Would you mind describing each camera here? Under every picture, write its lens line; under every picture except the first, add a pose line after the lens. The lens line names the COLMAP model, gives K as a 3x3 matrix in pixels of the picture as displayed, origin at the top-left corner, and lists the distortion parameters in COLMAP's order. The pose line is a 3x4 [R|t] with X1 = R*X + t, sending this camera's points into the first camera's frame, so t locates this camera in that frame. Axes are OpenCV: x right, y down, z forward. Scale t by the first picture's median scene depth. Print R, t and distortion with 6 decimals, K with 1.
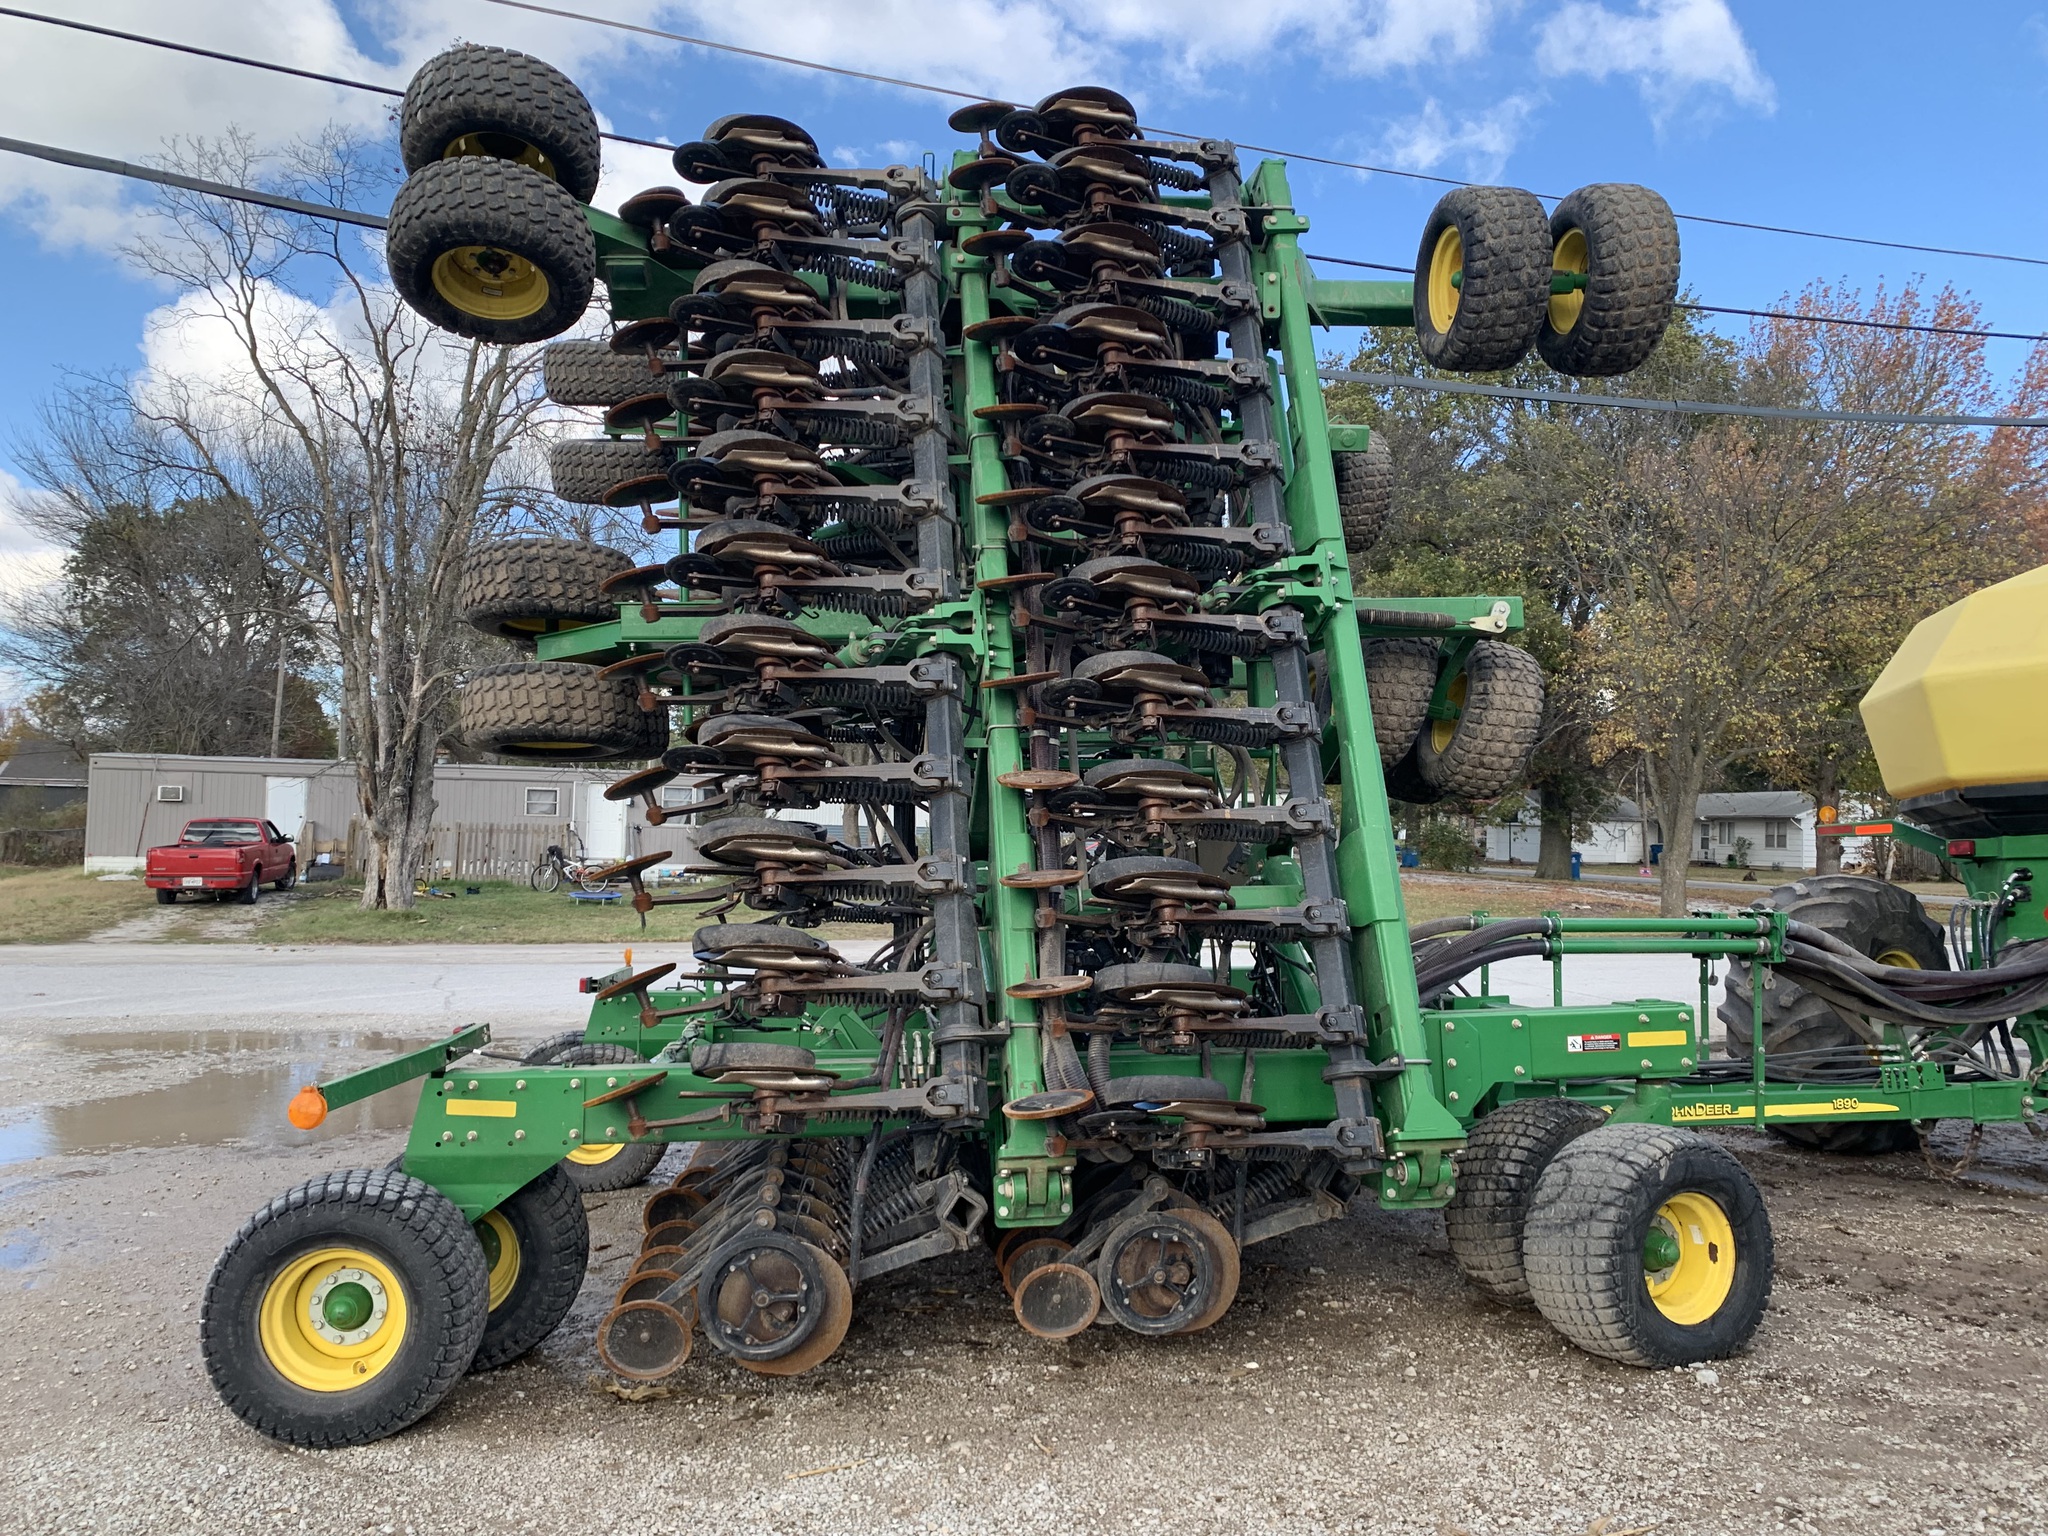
lens RADIAL K [[1528.8, 0, 1024.5], [0, 1528.8, 755.3], [0, 0, 1]] dist [-0.038520, 0.042361]
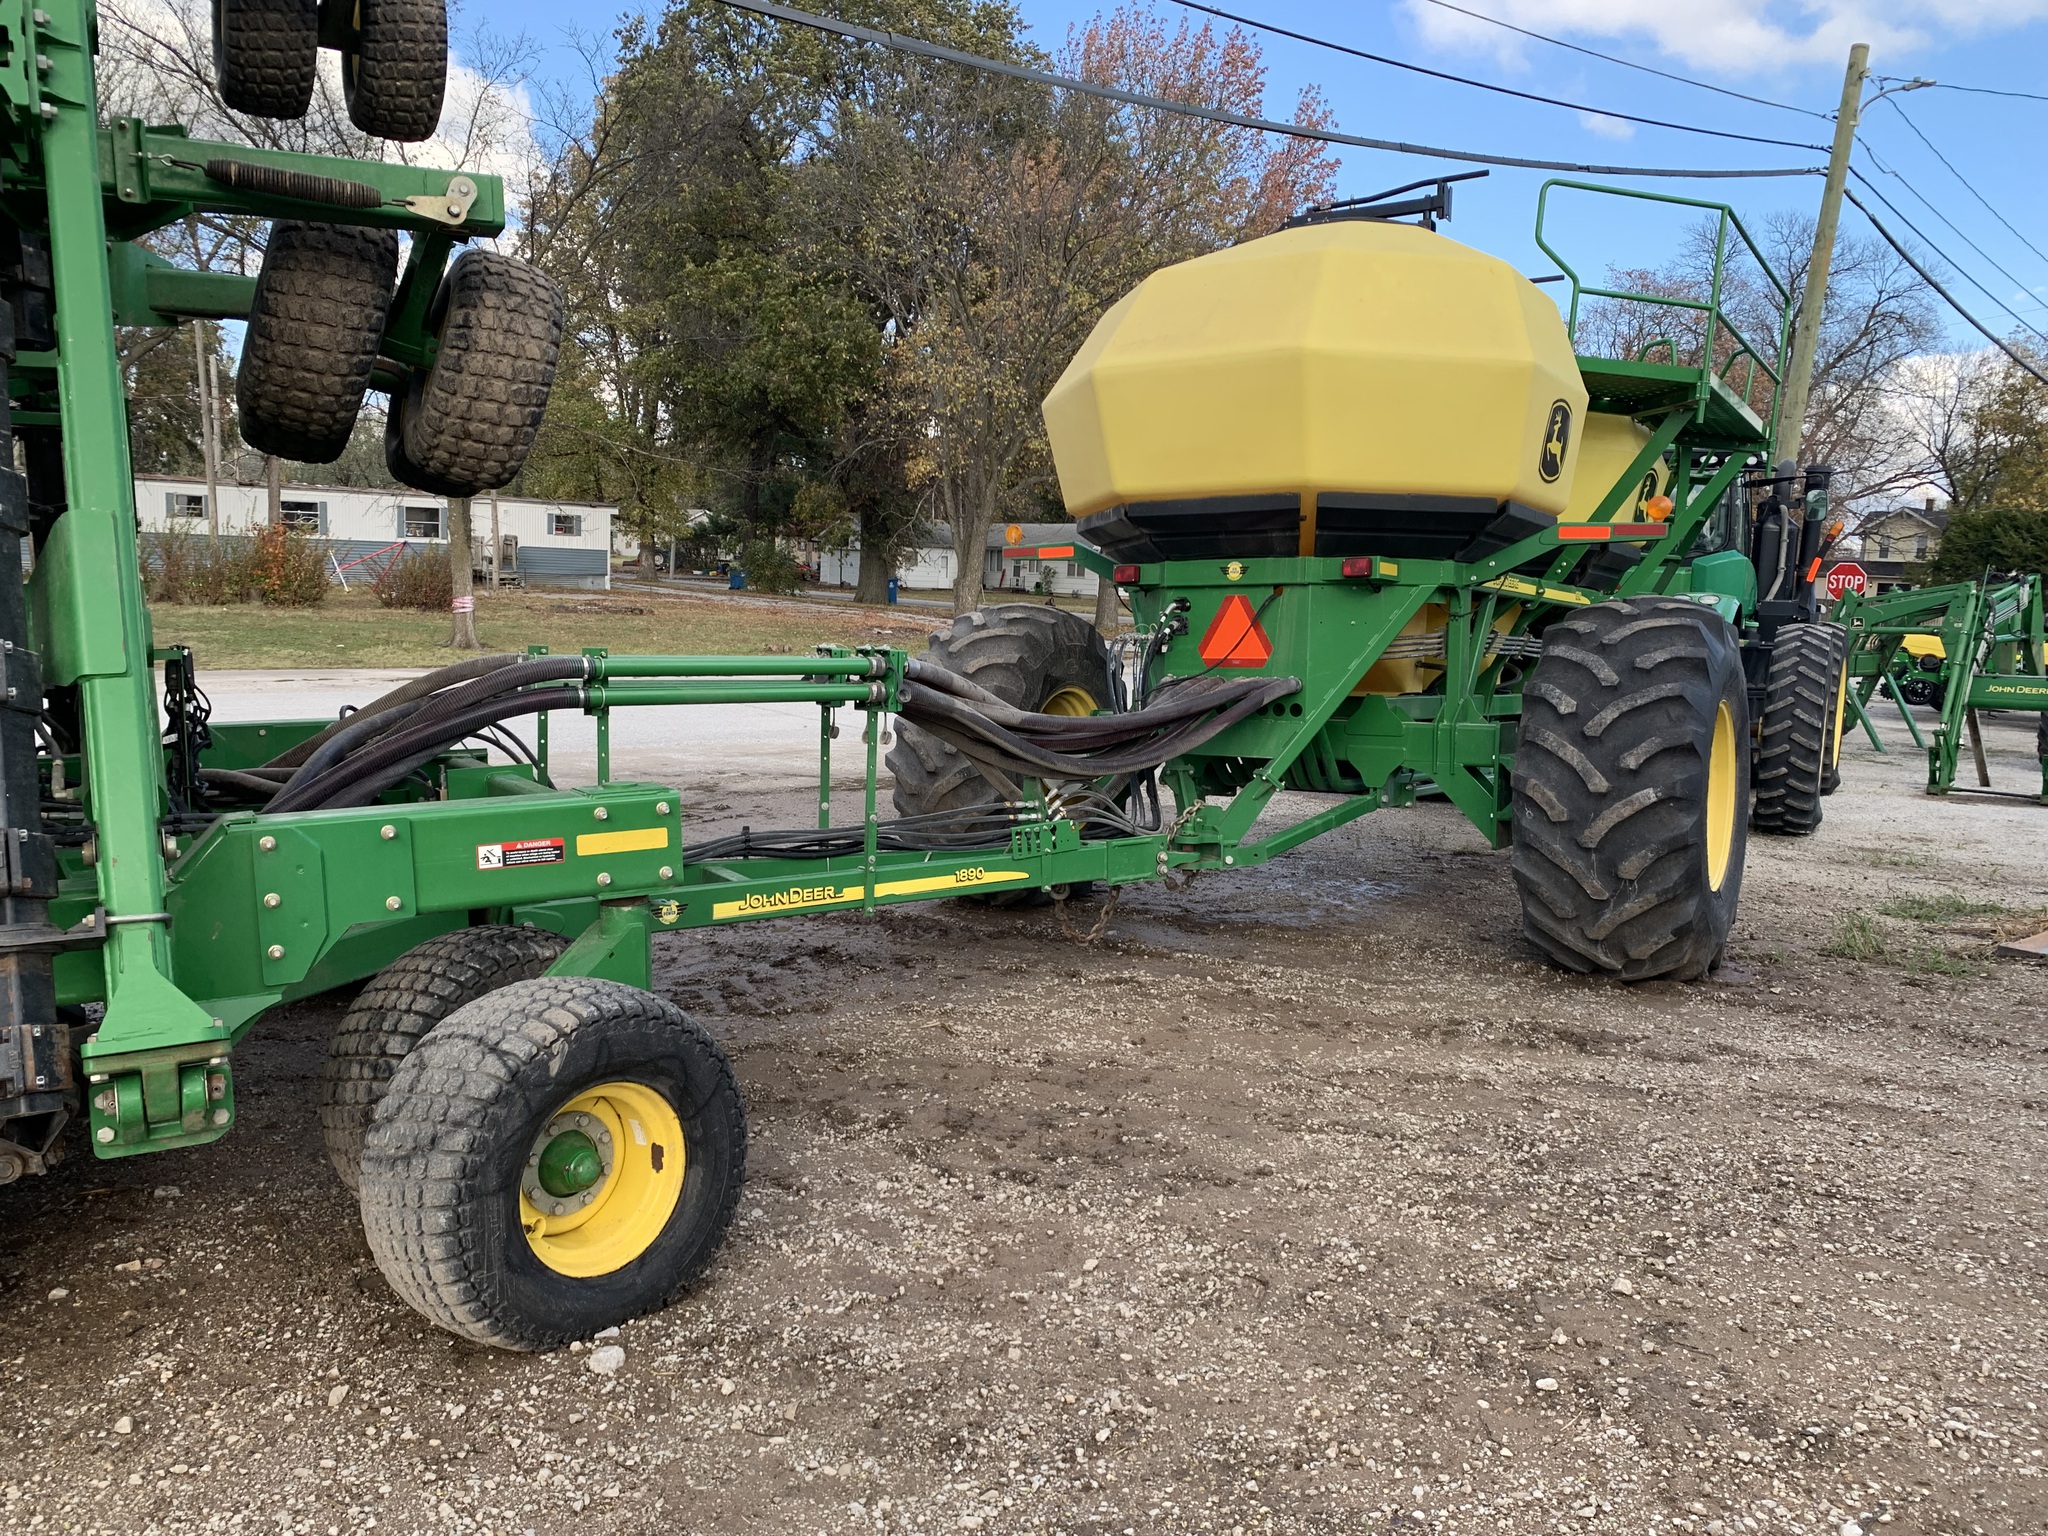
lens RADIAL K [[1594.9, 0, 1023.2], [0, 1594.9, 778.2], [0, 0, 1]] dist [0.025433, -0.011646]
pose [[0.907184, -0.036471, 0.419151, 0.219783], [-0.043940, 0.982575, 0.180597, 0.016621], [-0.418434, -0.182252, 0.889774, 0.229372]]
